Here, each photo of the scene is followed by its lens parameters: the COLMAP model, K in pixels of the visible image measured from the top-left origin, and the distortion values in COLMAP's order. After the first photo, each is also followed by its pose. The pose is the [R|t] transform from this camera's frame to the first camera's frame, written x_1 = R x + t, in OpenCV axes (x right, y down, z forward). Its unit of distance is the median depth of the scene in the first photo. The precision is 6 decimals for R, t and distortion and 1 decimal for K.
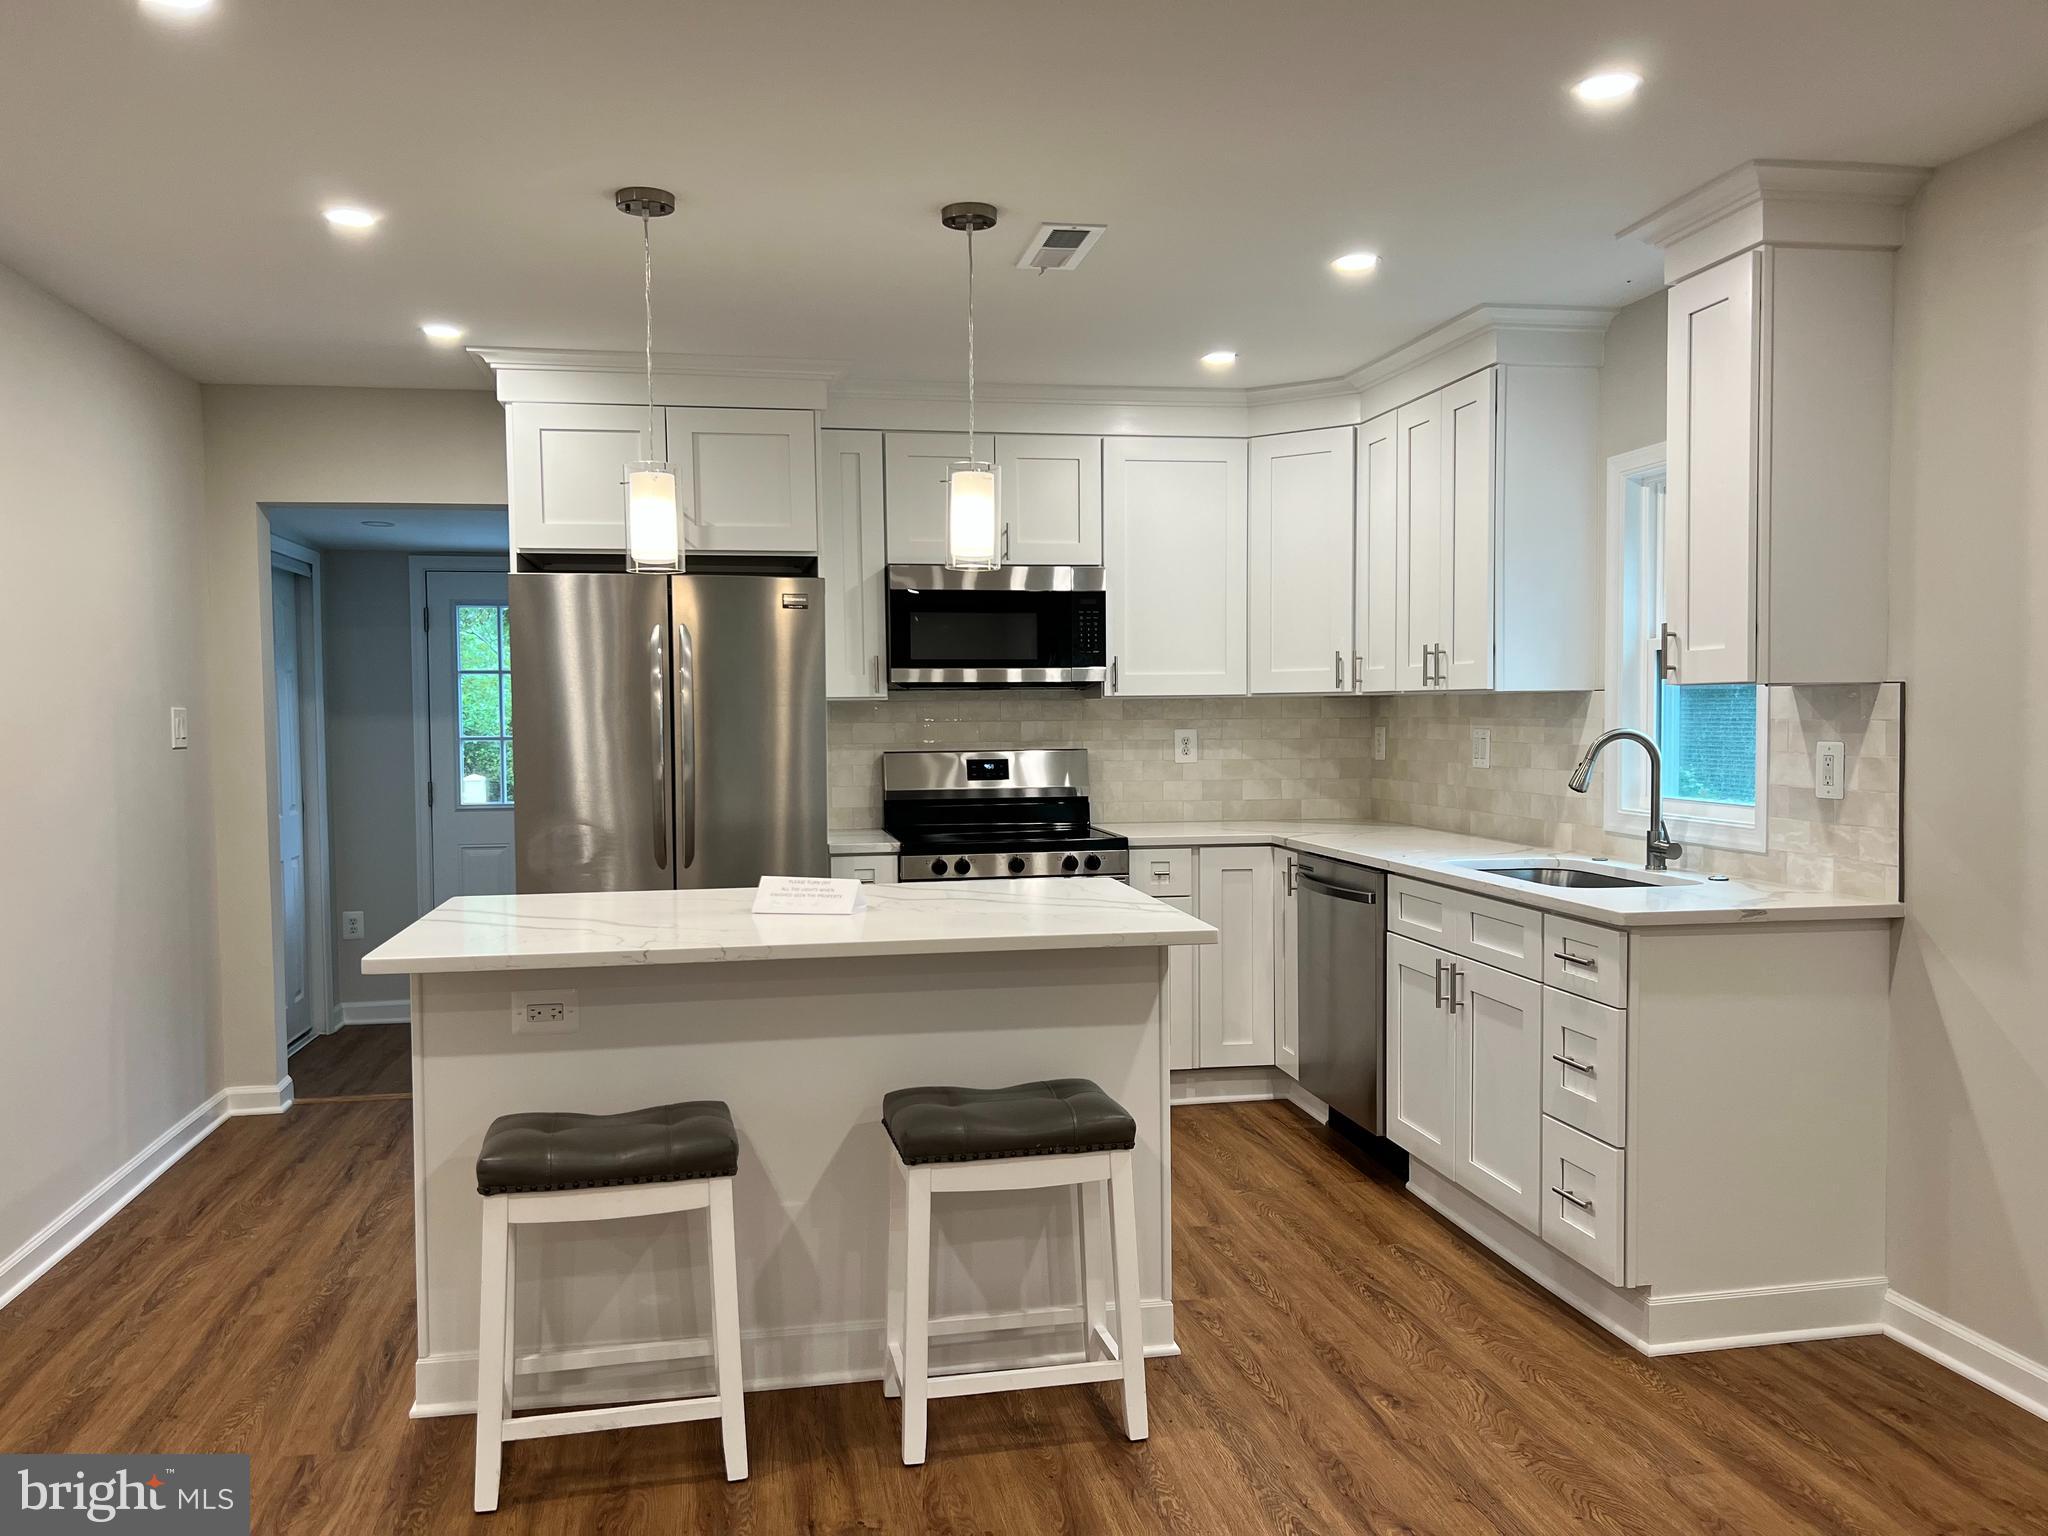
lens RADIAL K [[1544.1, 0, 1001.8], [0, 1544.1, 772.3], [0, 0, 1]] dist [0.056567, -0.063369]
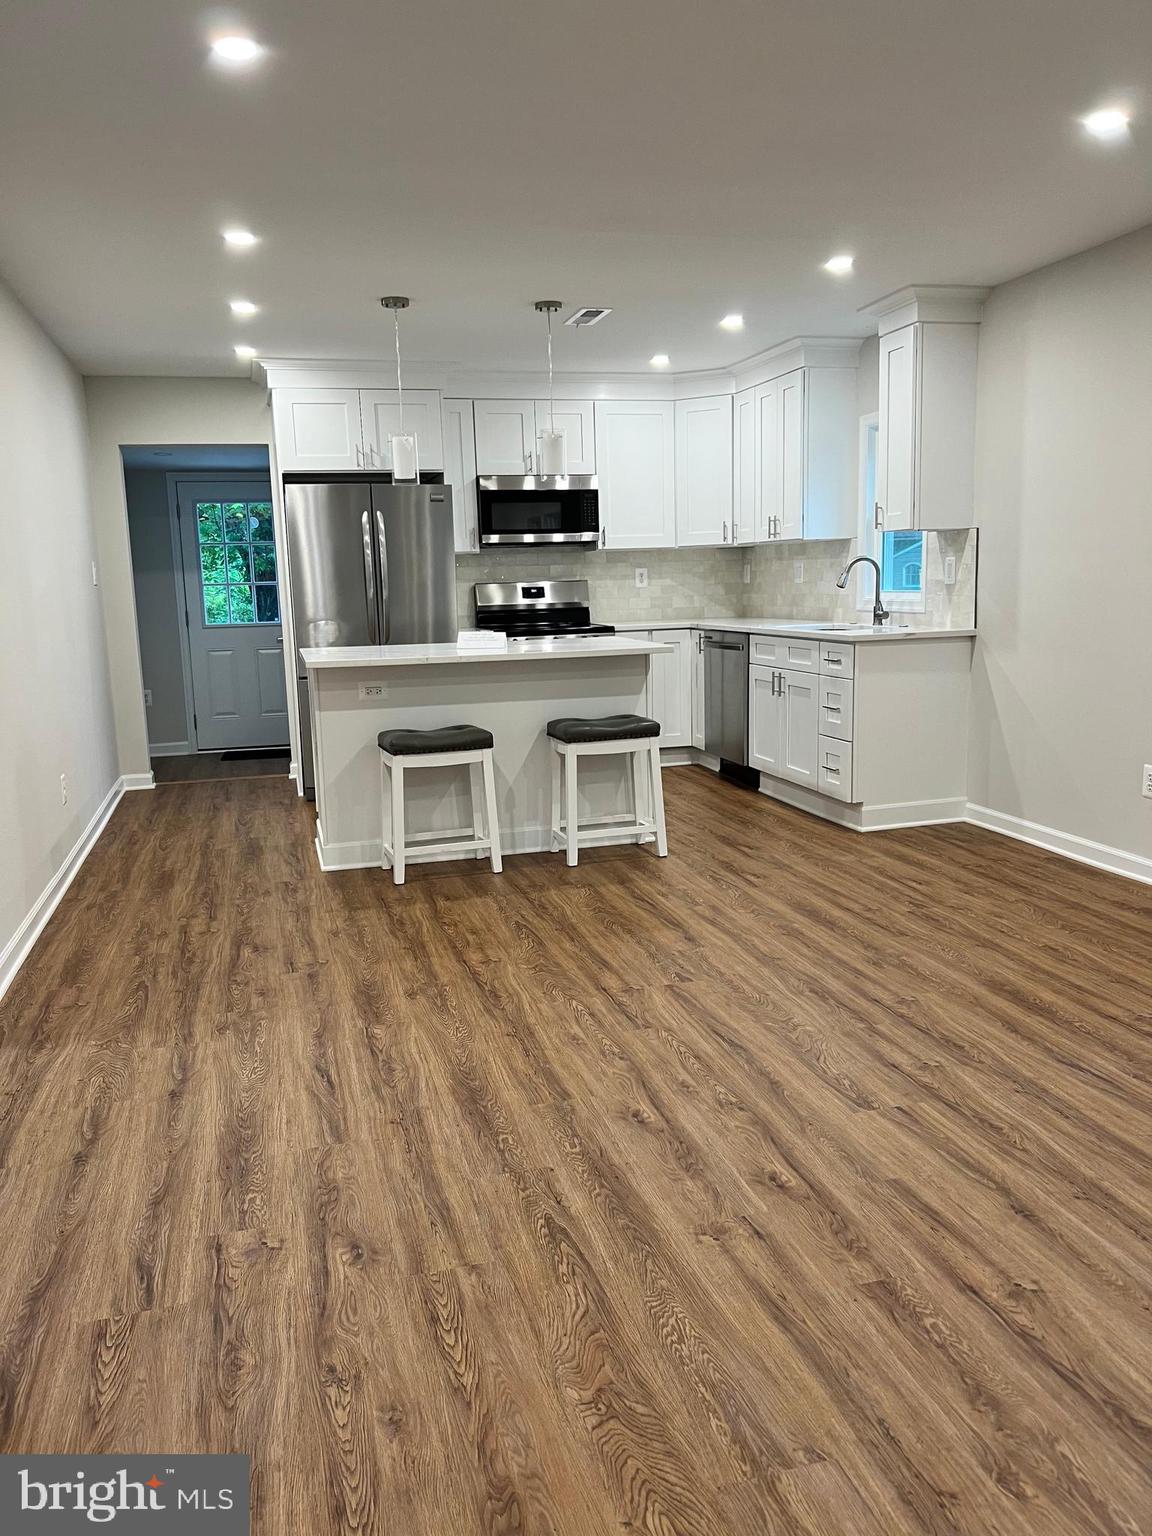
lens RADIAL K [[1158.1, 0, 566.0], [0, 1158.1, 768.3], [0, 0, 1]] dist [0.056567, -0.063369]
pose [[0.996345, -0.032979, 0.078792, -0.128350], [0.023254, 0.992343, 0.121300, 0.059124], [-0.082189, -0.119025, 0.989484, -0.557377]]
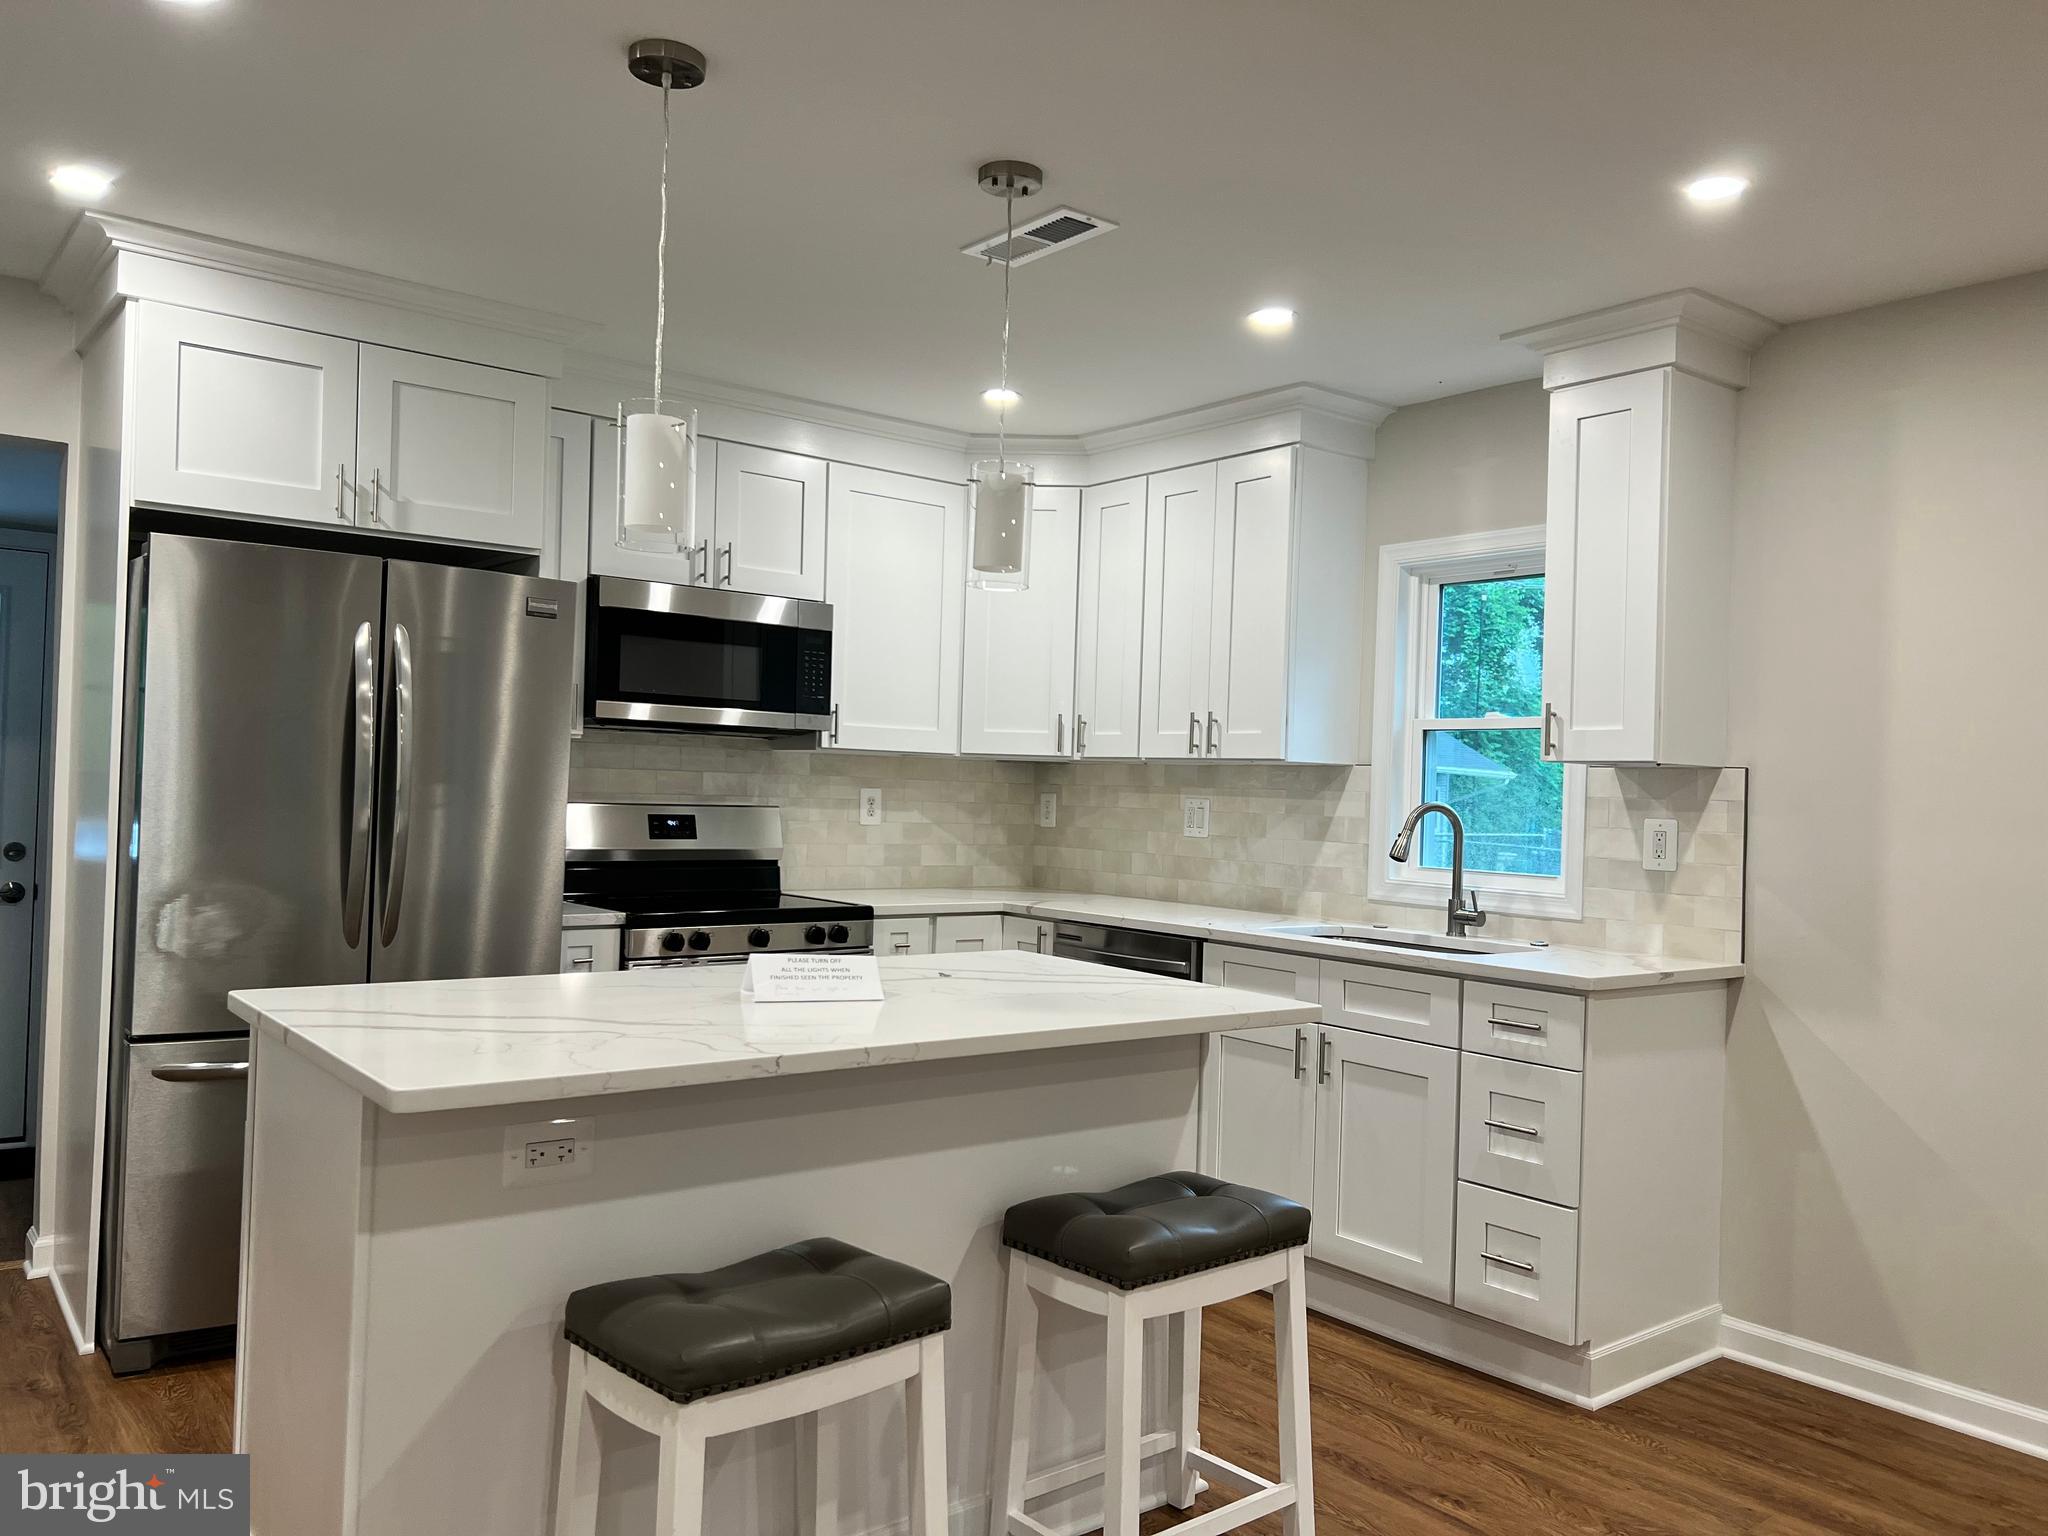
lens RADIAL K [[1544.1, 0, 1032.6], [0, 1544.1, 777.4], [0, 0, 1]] dist [0.056567, -0.063369]
pose [[0.879120, 0.040758, 0.474855, -0.369141], [-0.020302, 0.998635, -0.048129, 0.012387], [-0.476169, 0.032671, 0.878747, 0.228257]]
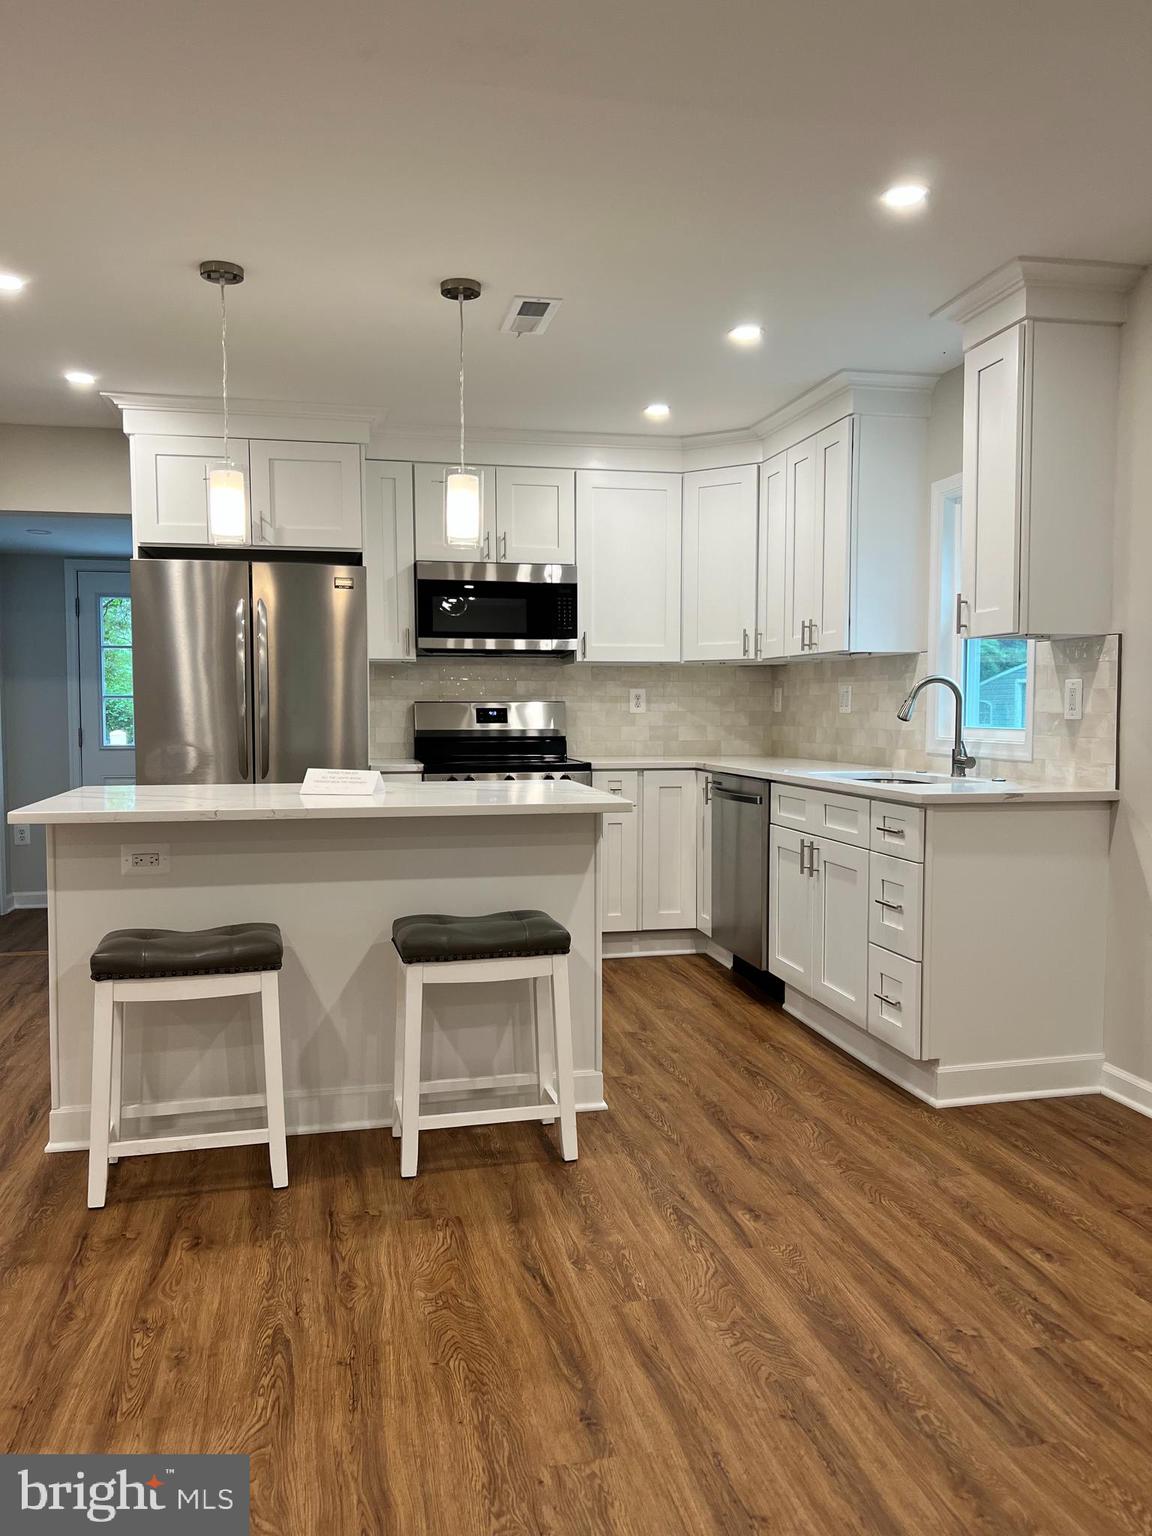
lens RADIAL K [[1158.1, 0, 570.5], [0, 1158.1, 769.9], [0, 0, 1]] dist [0.056567, -0.063369]
pose [[0.999404, 0.005752, 0.034045, 0.039585], [-0.006219, 0.999888, 0.013629, 0.048635], [-0.033963, -0.013833, 0.999327, -0.038120]]
